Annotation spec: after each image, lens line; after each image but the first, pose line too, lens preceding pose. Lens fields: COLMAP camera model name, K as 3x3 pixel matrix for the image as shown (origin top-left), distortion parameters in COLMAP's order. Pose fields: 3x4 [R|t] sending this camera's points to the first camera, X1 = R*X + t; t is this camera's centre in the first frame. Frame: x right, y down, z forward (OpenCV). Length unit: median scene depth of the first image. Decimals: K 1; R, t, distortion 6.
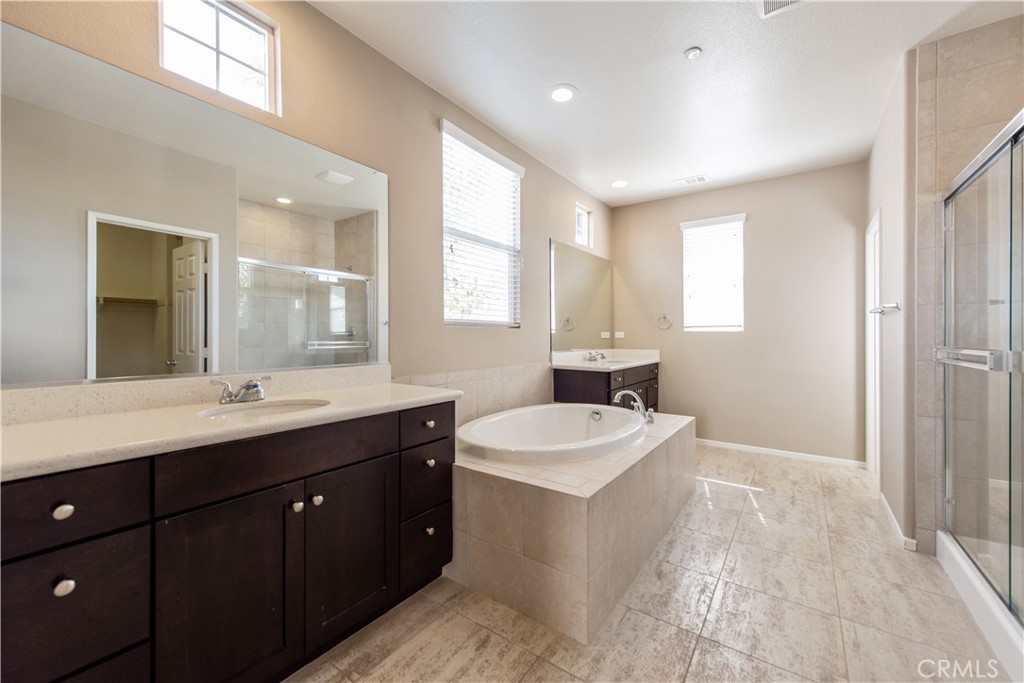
lens RADIAL K [[408.9, 0, 512.3], [0, 408.9, 340.2], [0, 0, 1]] dist [0.007909, 0.000208]
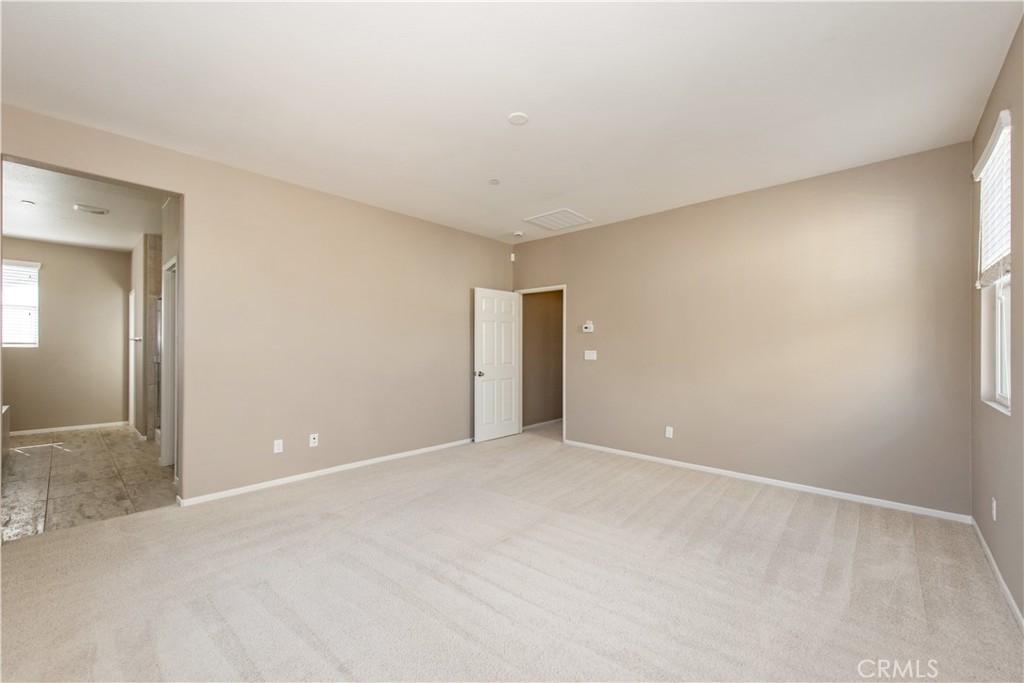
lens RADIAL K [[408.9, 0, 504.5], [0, 408.9, 346.1], [0, 0, 1]] dist [0.007909, 0.000208]
pose [[0.132863, 0.006045, 0.991116, -0.685268], [0.001923, 0.999978, -0.006357, -0.015438], [-0.991133, 0.002750, 0.132848, -0.839963]]
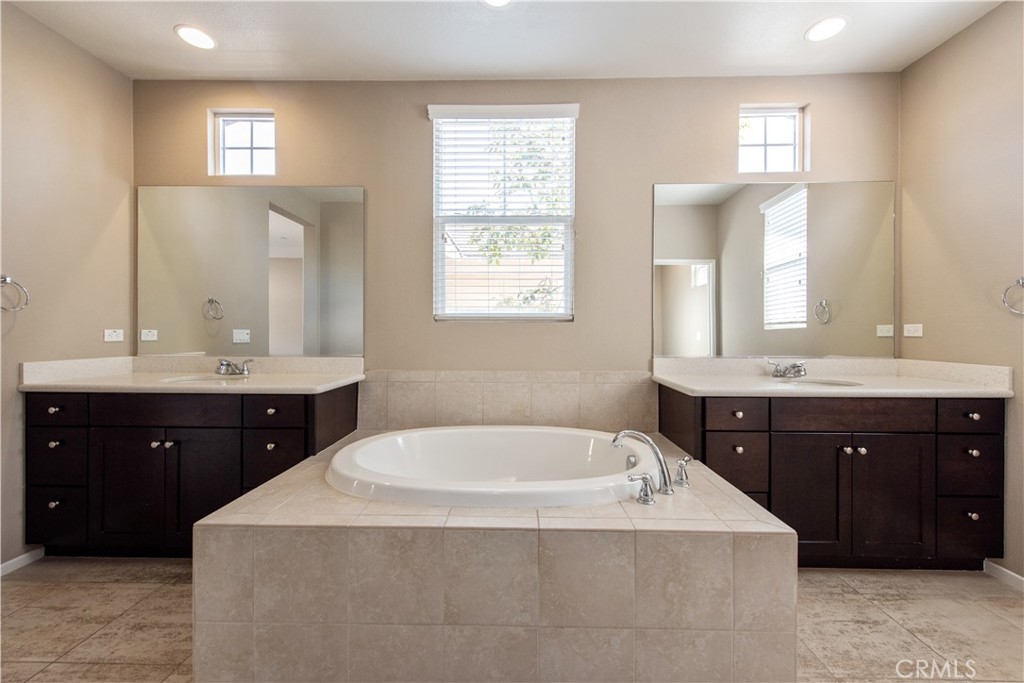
lens RADIAL K [[408.9, 0, 516.7], [0, 408.9, 333.6], [0, 0, 1]] dist [0.007909, 0.000208]
pose [[0.552520, 0.008959, -0.833451, 0.587910], [-0.009581, 0.999944, 0.004398, -0.009765], [0.833444, 0.005556, 0.552576, 0.502366]]
